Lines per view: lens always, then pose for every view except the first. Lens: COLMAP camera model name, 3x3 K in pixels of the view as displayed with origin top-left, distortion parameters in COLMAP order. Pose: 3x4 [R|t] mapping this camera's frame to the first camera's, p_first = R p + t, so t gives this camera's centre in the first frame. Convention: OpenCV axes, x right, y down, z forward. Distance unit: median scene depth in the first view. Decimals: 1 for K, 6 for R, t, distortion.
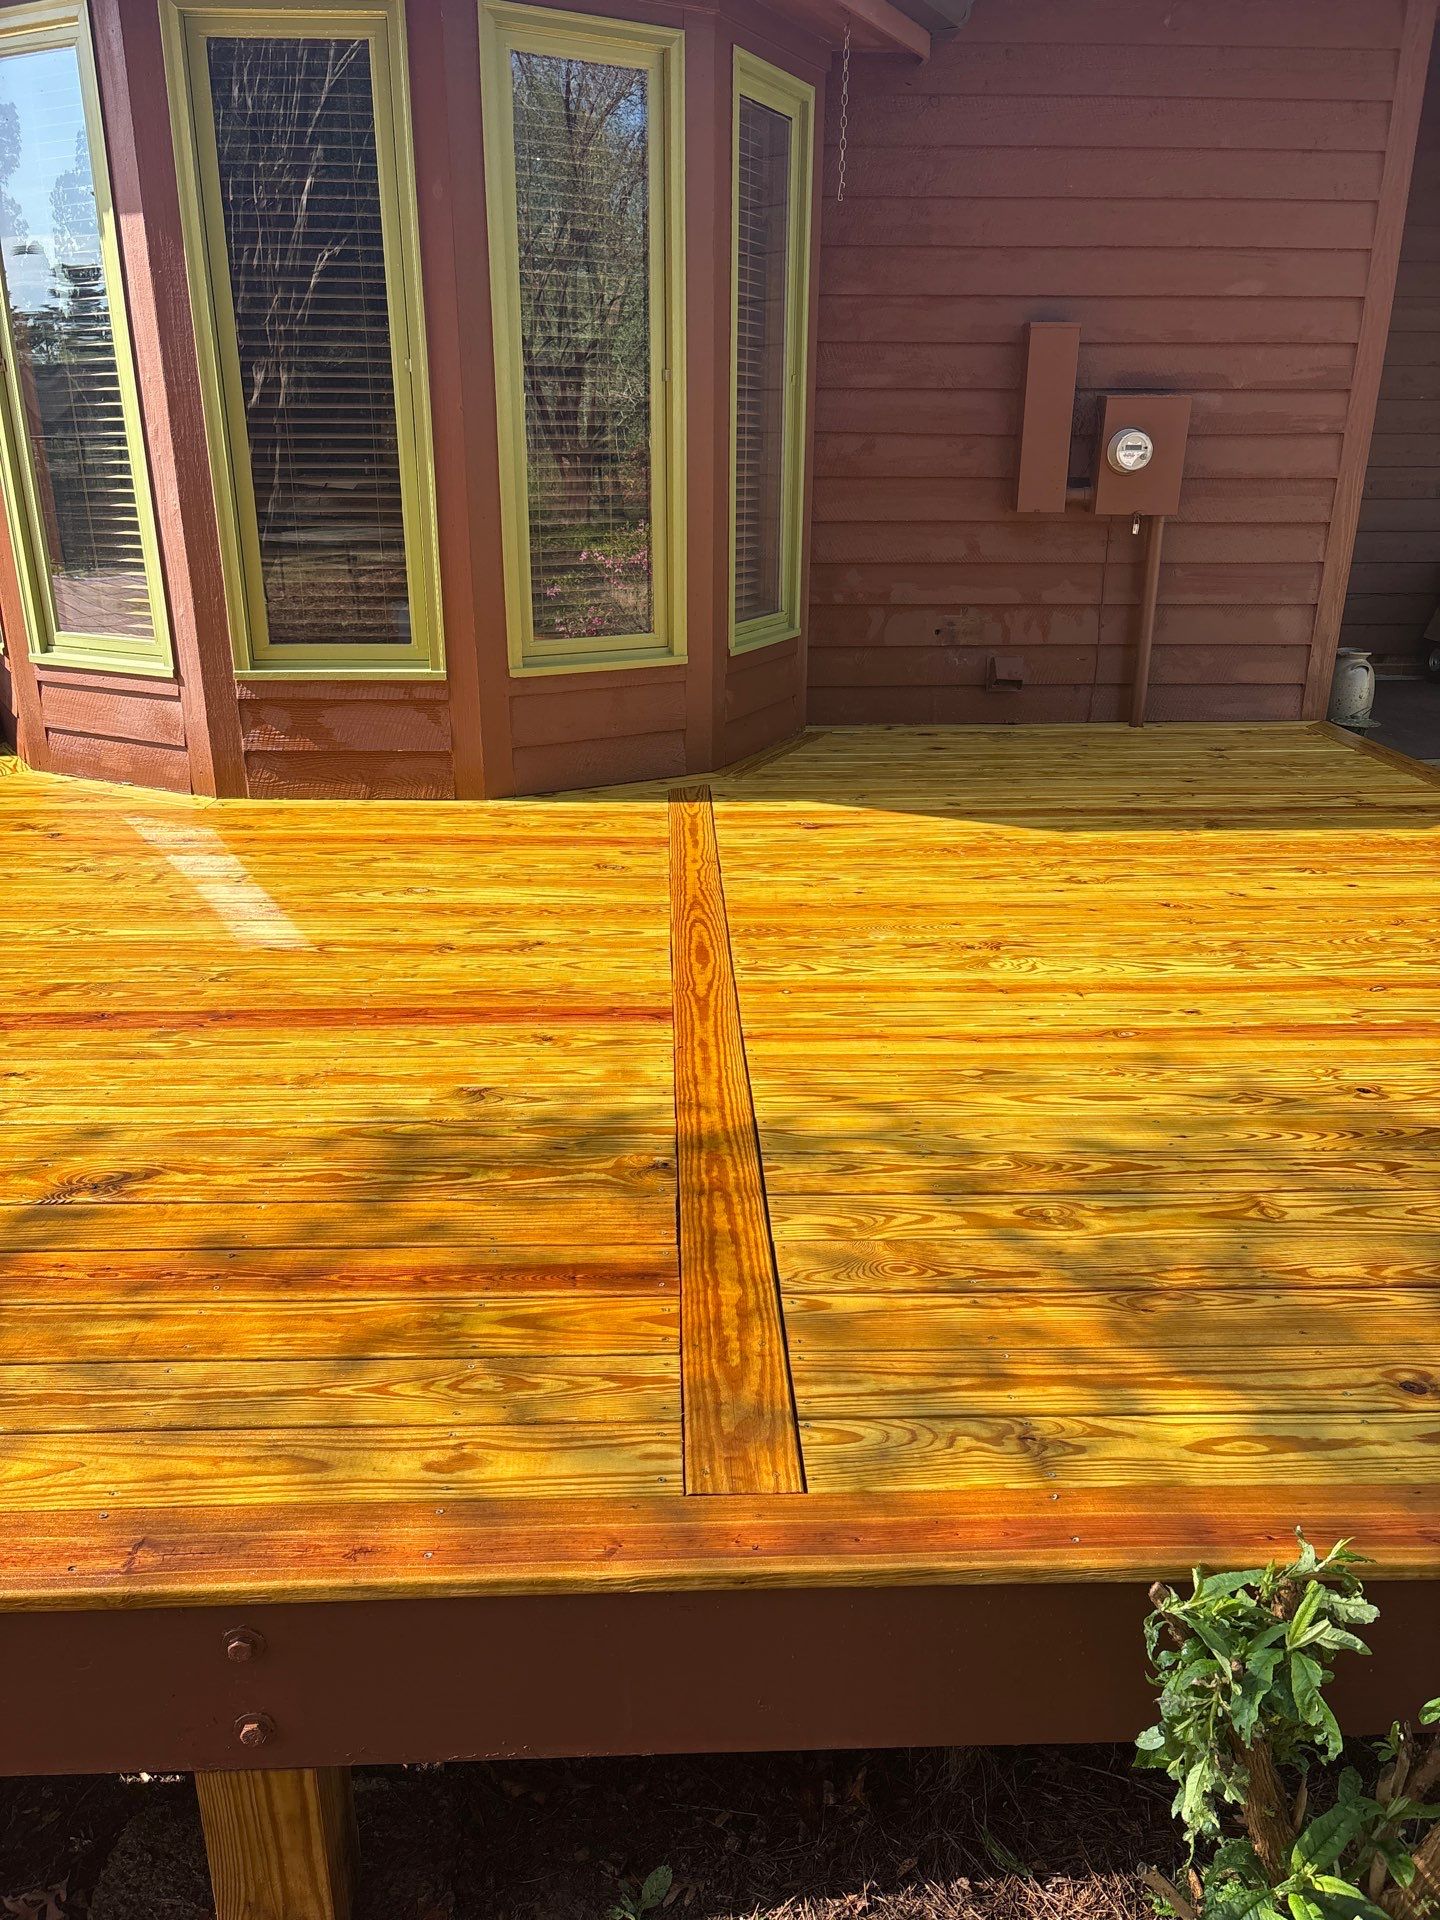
lens RADIAL K [[1449.9, 0, 720.0], [0, 1449.9, 960.0], [0, 0, 1]] dist [0.047079, -0.056093]
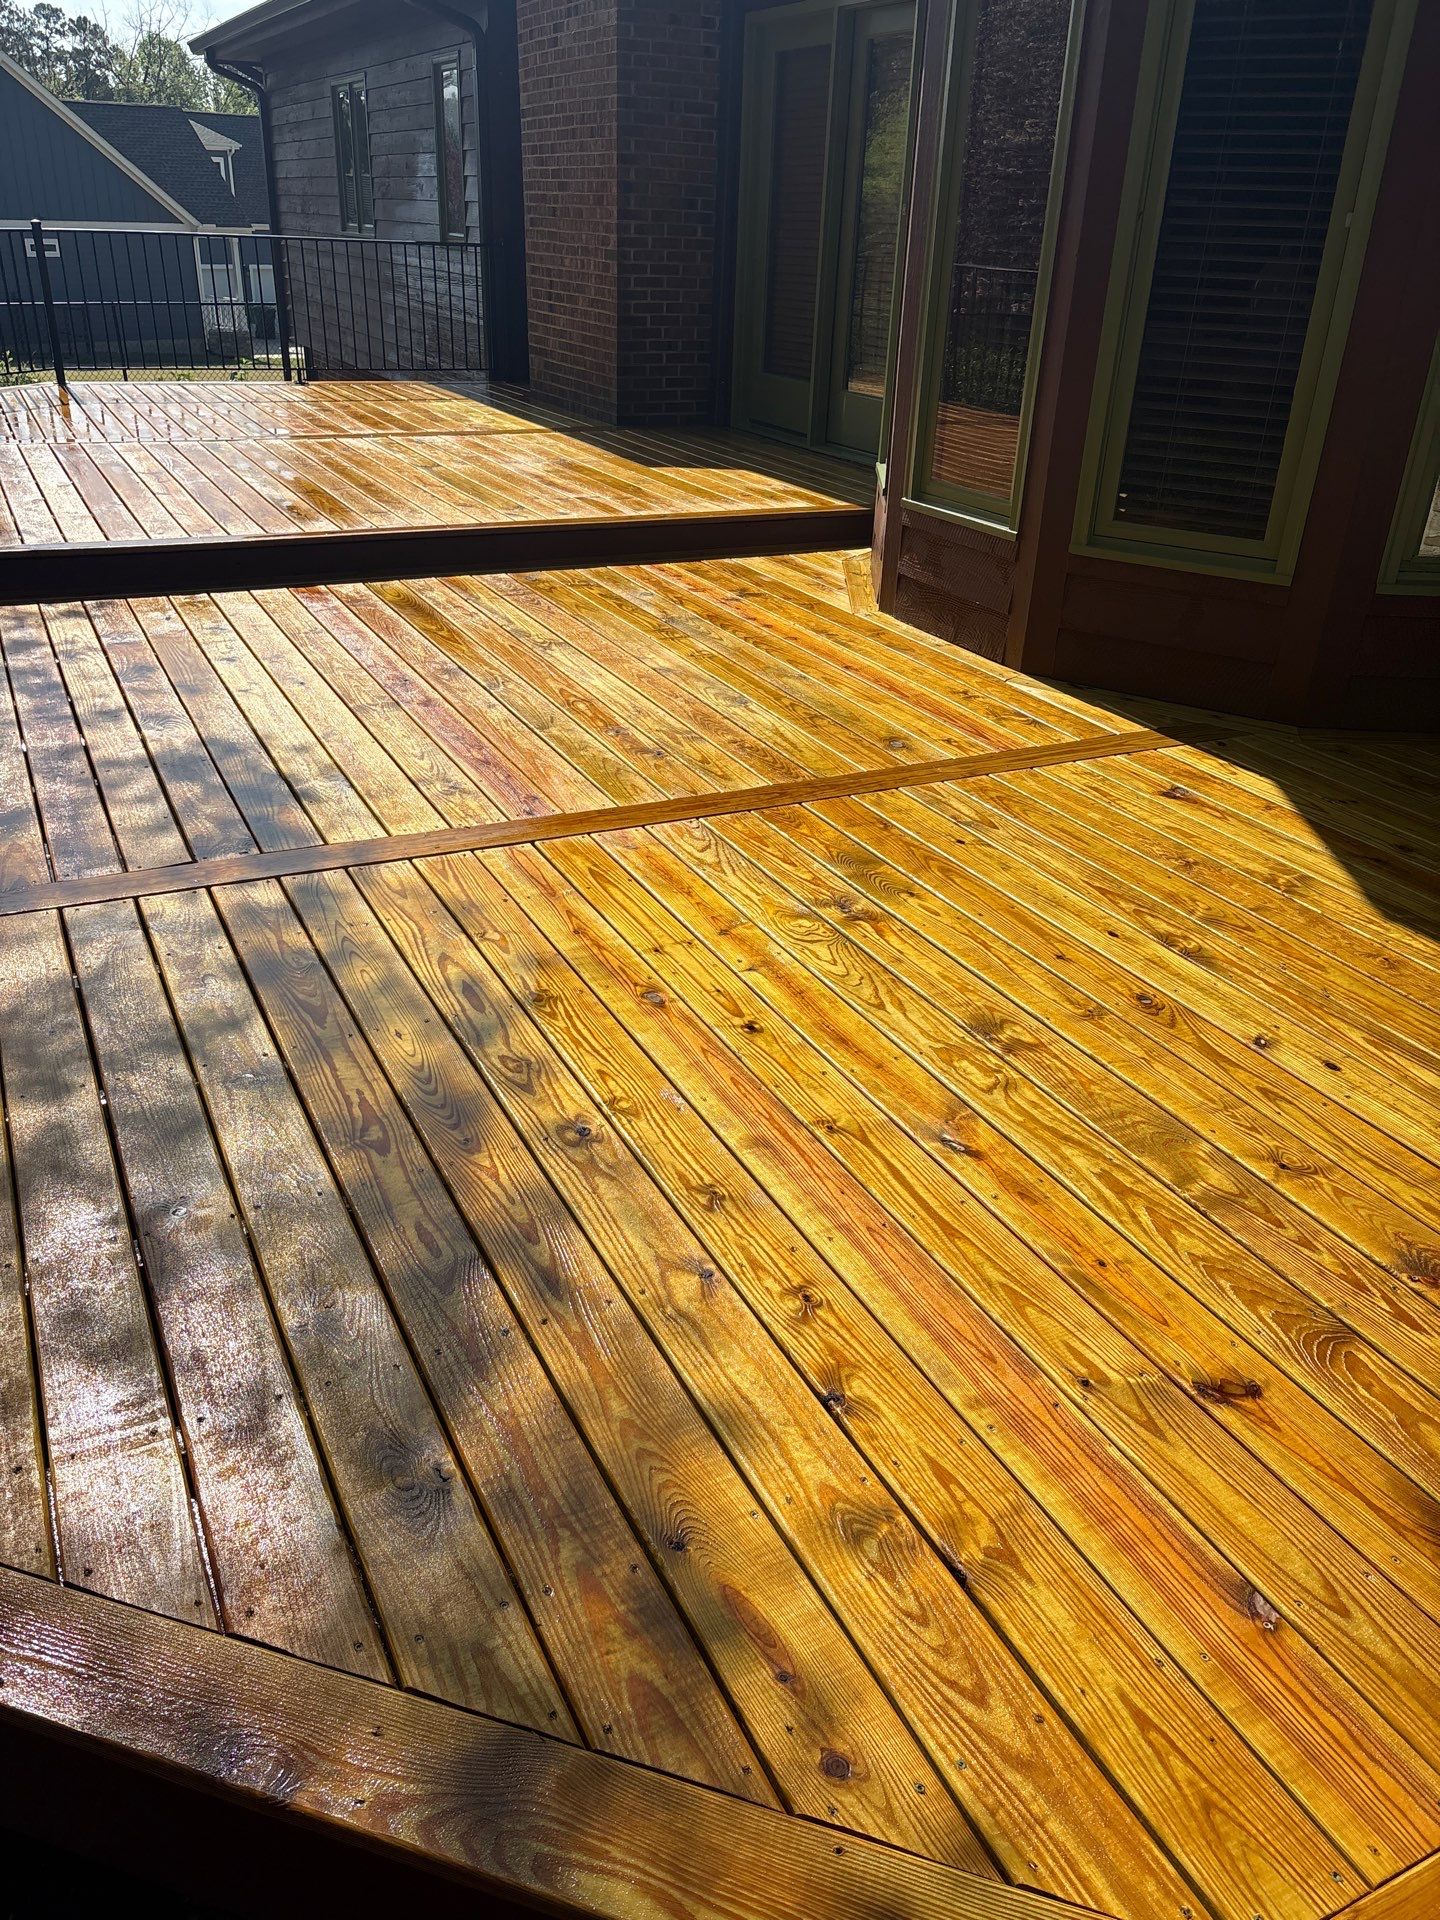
lens RADIAL K [[1473.8, 0, 720.0], [0, 1473.8, 960.0], [0, 0, 1]] dist [0.027916, -0.010917]
pose [[0.410898, 0.416381, -0.811042, 0.787442], [-0.344337, 0.894598, 0.284826, -0.186289], [0.844153, 0.162238, 0.510964, 0.442479]]
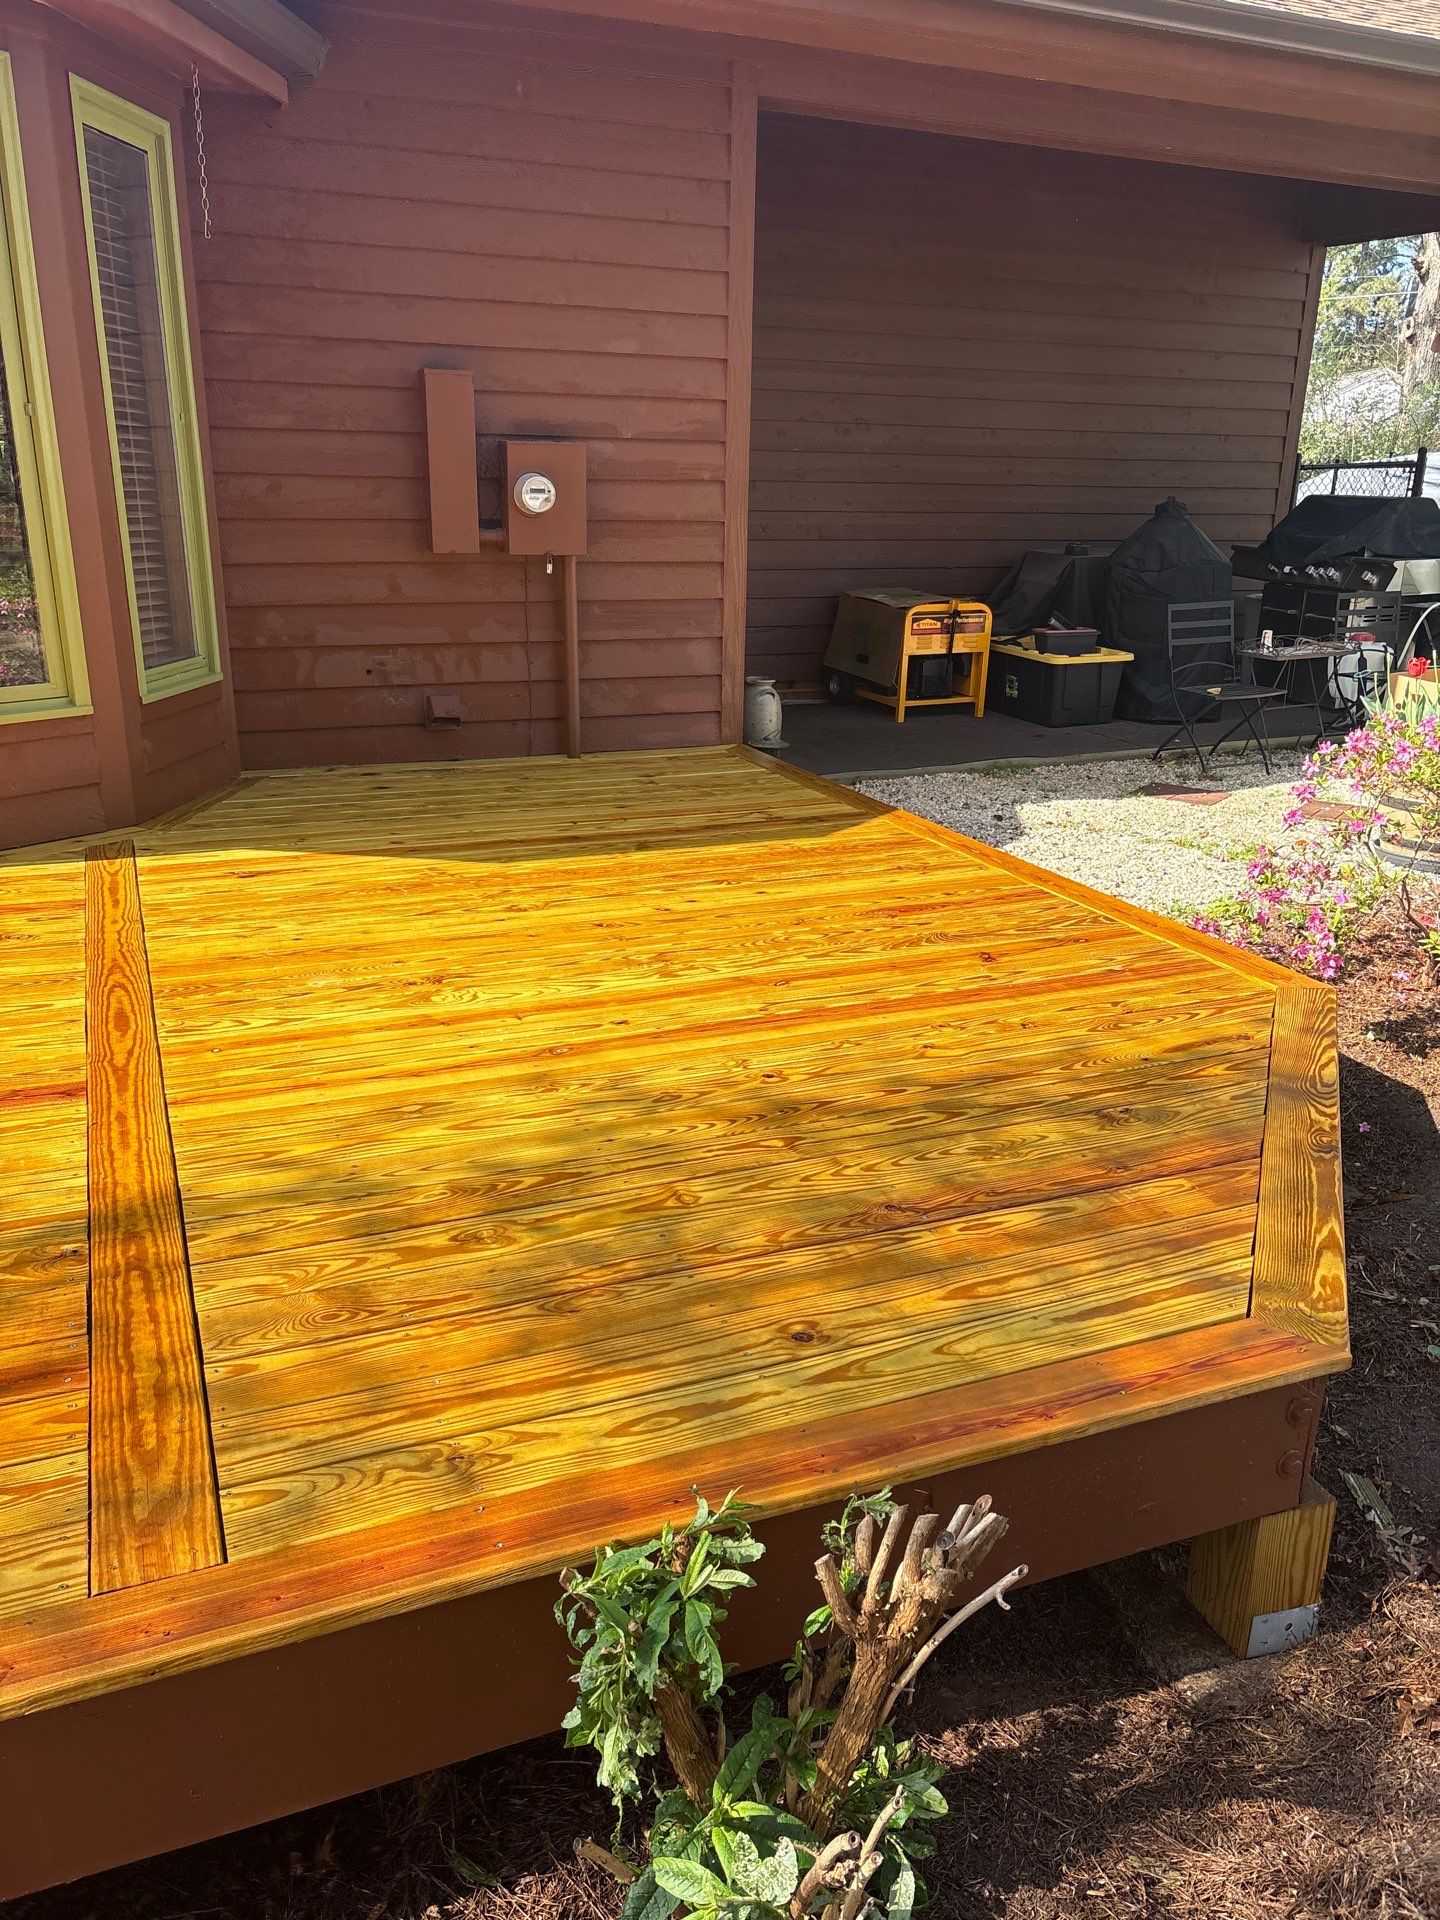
lens RADIAL K [[1449.9, 0, 720.0], [0, 1449.9, 960.0], [0, 0, 1]] dist [0.047079, -0.056093]
pose [[0.938373, -0.097980, 0.331446, 0.037224], [0.105867, 0.994364, -0.005776, 0.002898], [-0.329012, 0.040509, 0.943456, -0.018865]]
